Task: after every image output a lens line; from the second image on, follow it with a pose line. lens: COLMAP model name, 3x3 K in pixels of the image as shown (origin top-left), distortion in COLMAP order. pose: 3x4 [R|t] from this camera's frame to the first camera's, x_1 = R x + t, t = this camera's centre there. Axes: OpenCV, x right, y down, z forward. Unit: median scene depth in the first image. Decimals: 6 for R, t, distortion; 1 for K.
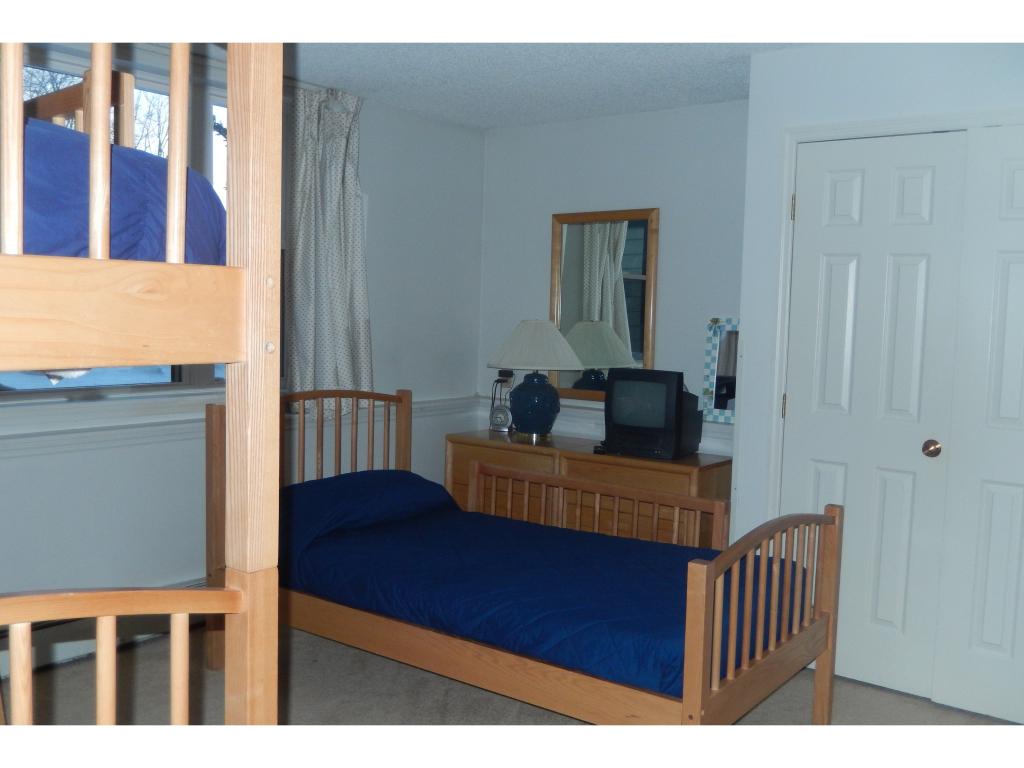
lens RADIAL K [[949.1, 0, 509.9], [0, 949.1, 384.0], [0, 0, 1]] dist [-0.042345, 0.000000]
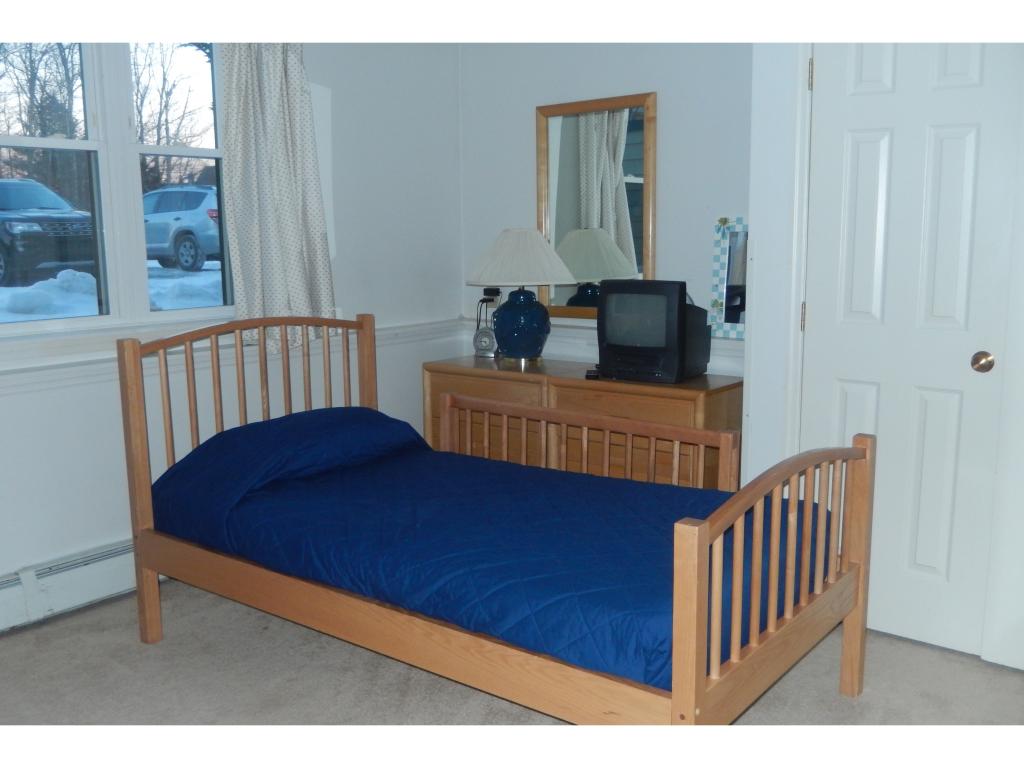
lens RADIAL K [[949.1, 0, 511.2], [0, 949.1, 387.1], [0, 0, 1]] dist [-0.042345, 0.000000]
pose [[0.998999, -0.034950, -0.027918, 0.052196], [0.037205, 0.995703, 0.084806, 0.004805], [0.024834, -0.085760, 0.996006, 0.152612]]
